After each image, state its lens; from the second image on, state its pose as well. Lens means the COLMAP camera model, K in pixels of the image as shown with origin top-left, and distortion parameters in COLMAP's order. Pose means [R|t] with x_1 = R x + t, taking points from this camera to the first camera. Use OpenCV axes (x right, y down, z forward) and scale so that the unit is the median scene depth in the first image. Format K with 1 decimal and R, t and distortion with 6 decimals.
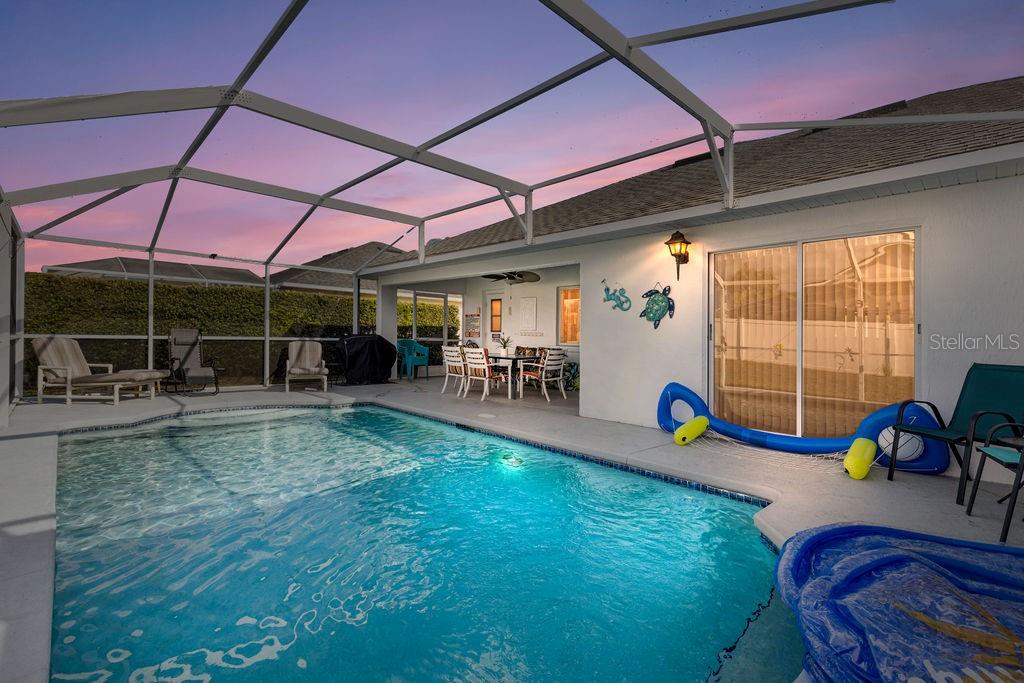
lens RADIAL K [[462.6, 0, 508.3], [0, 462.6, 335.7], [0, 0, 1]] dist [-0.003189, -0.000053]
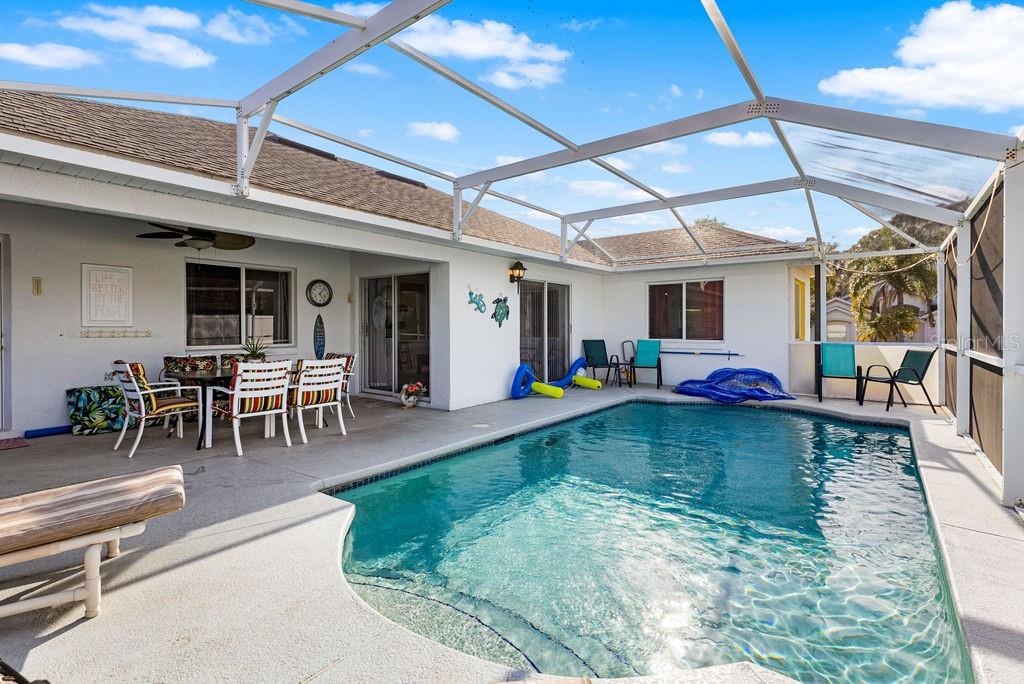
lens RADIAL K [[462.6, 0, 477.7], [0, 462.6, 326.2], [0, 0, 1]] dist [-0.003189, -0.000053]
pose [[-0.081731, -0.015237, 0.996538, -0.718966], [-0.001441, 0.999884, 0.015170, -0.028263], [-0.996653, -0.000196, -0.081743, 0.838384]]
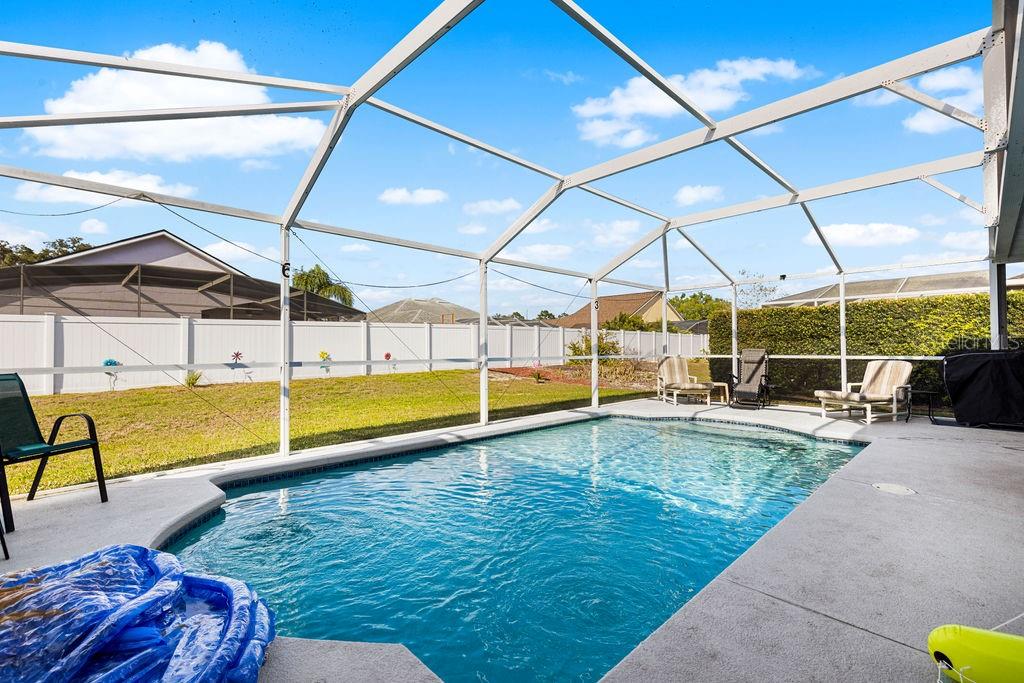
lens RADIAL K [[462.6, 0, 510.3], [0, 462.6, 341.8], [0, 0, 1]] dist [-0.003189, -0.000053]
pose [[0.000311, -0.041009, -0.999159, 0.407138], [0.004046, 0.999151, -0.041008, 0.012117], [0.999992, -0.004030, 0.000477, 0.415391]]
